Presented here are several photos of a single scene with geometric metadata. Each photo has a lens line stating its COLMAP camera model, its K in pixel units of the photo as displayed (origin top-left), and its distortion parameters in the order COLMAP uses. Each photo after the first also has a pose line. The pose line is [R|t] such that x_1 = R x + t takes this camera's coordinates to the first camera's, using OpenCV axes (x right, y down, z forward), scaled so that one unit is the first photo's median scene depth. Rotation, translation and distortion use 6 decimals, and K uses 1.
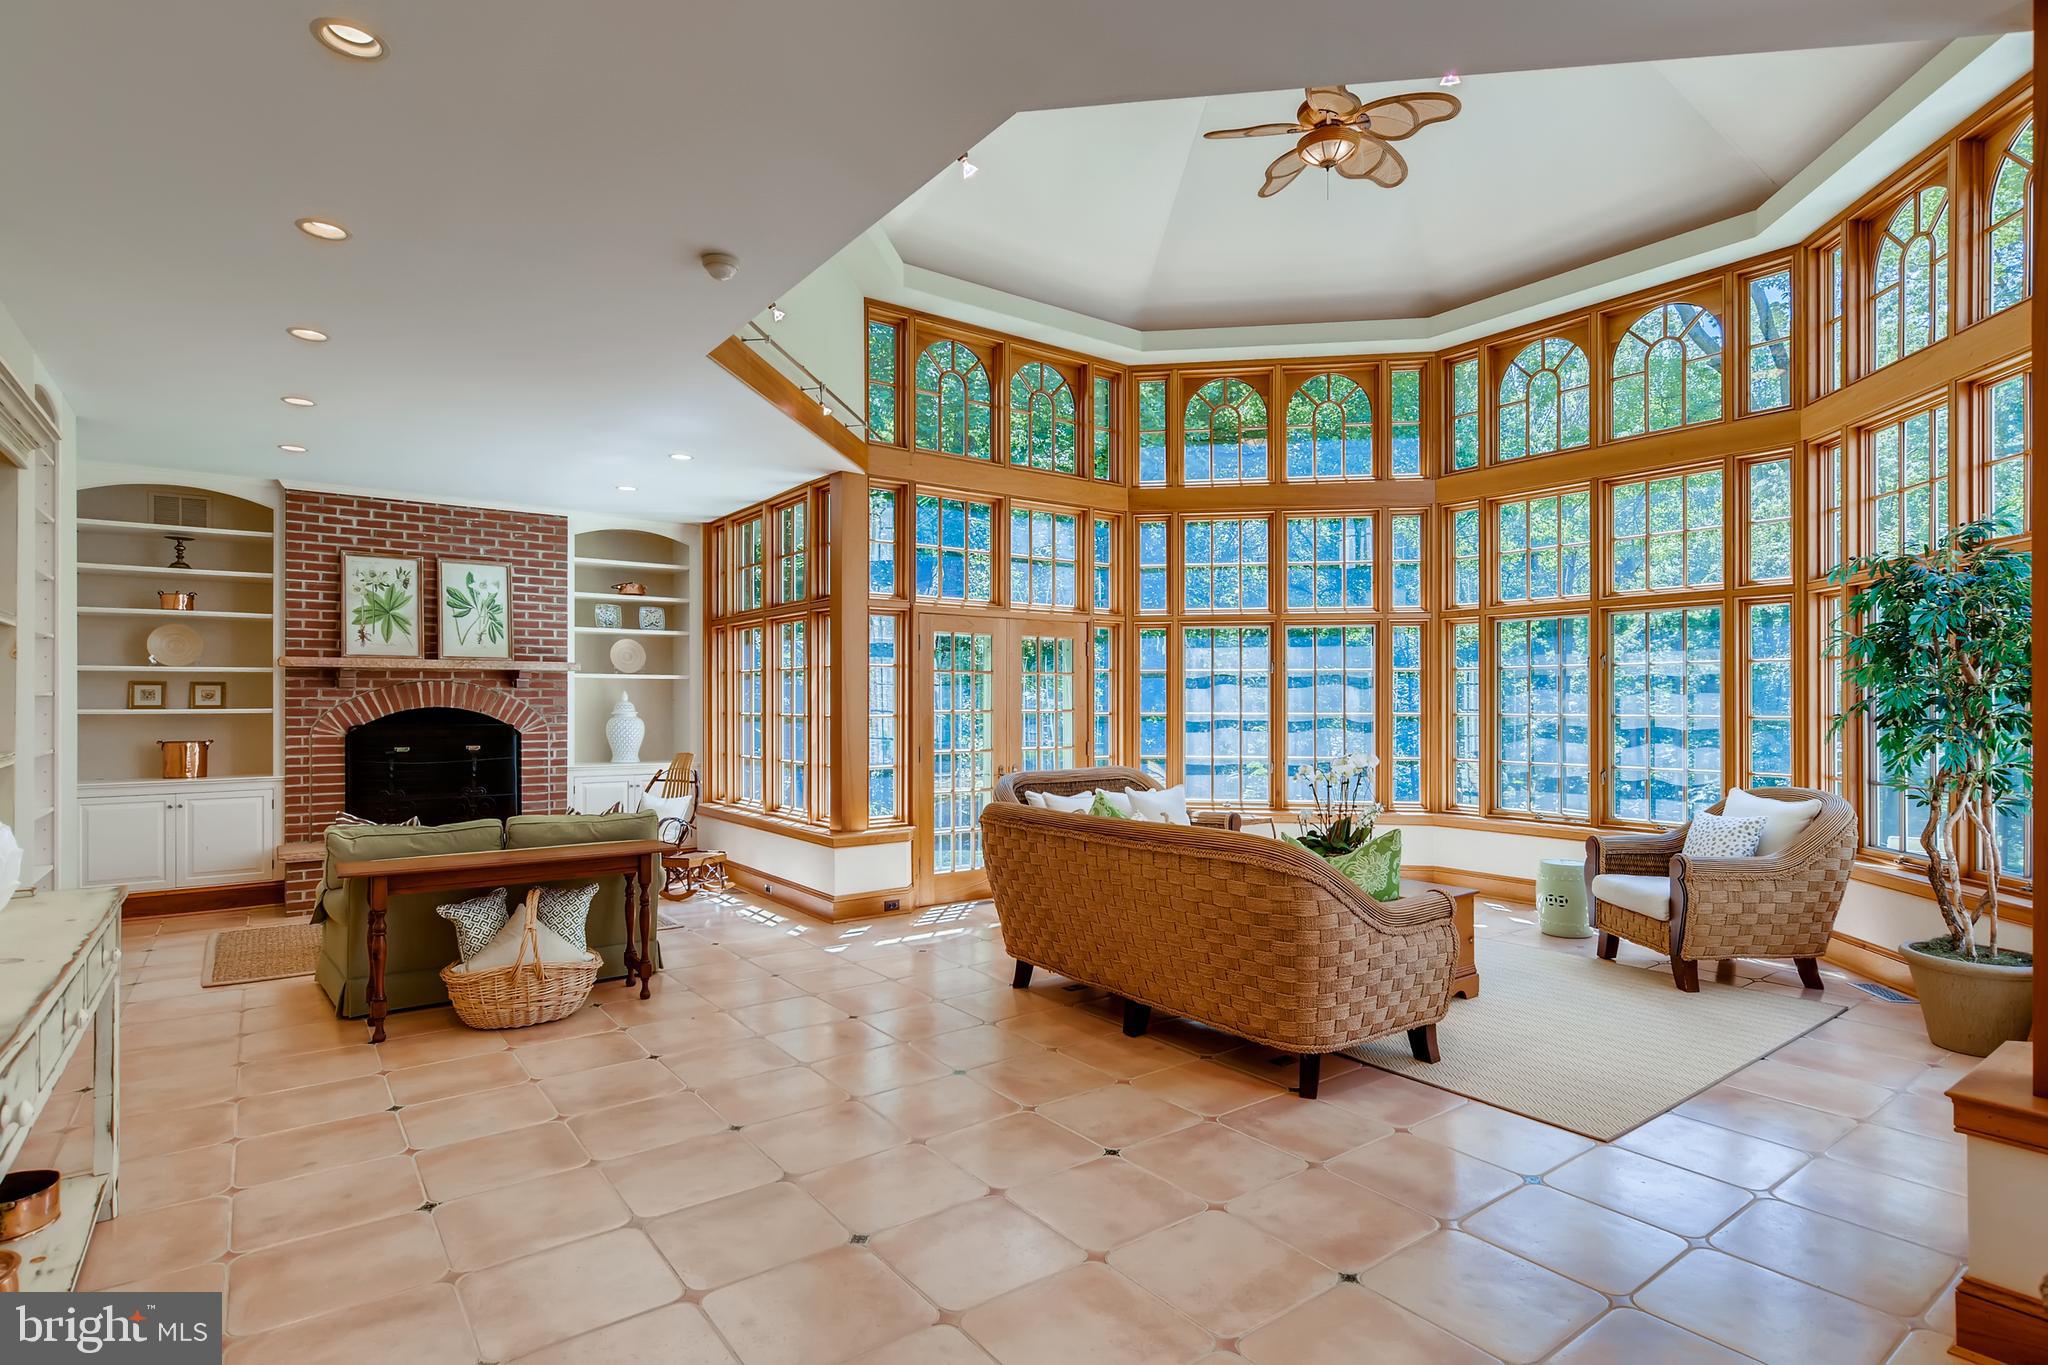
lens RADIAL K [[1038.7, 0, 1027.5], [0, 1038.7, 692.6], [0, 0, 1]] dist [0.002950, 0.000050]
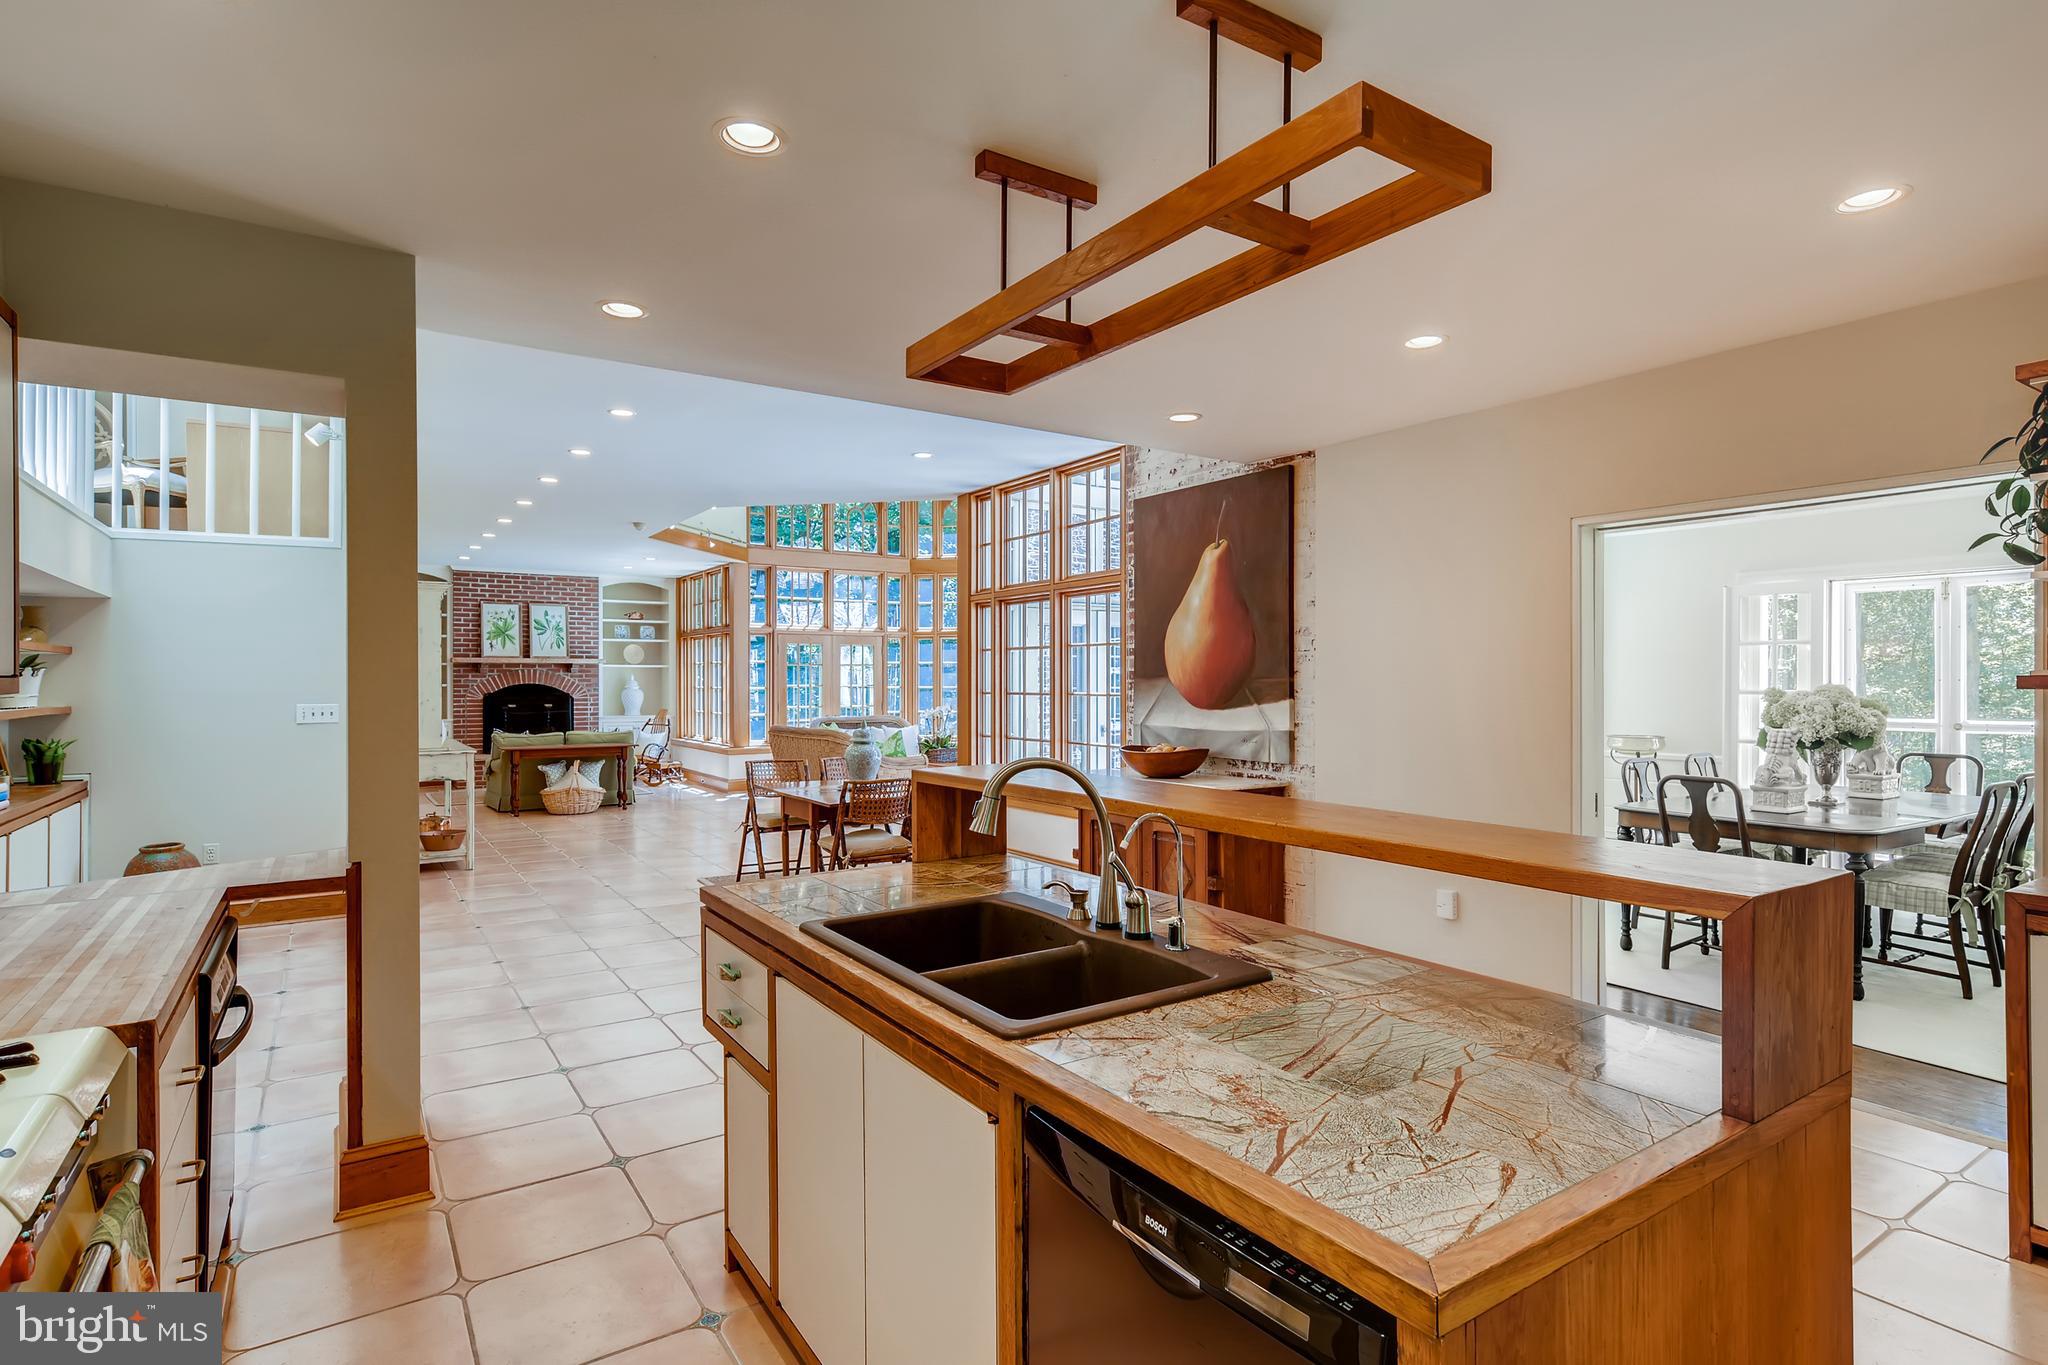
lens RADIAL K [[1041.6, 0, 1024.0], [0, 1041.6, 682.5], [0, 0, 1]] dist [-0.002147, -0.000095]
pose [[0.998701, 0.001065, -0.050953, 0.416075], [-0.000495, 0.999937, 0.011189, -0.009314], [0.050961, -0.011149, 0.998638, -0.825214]]
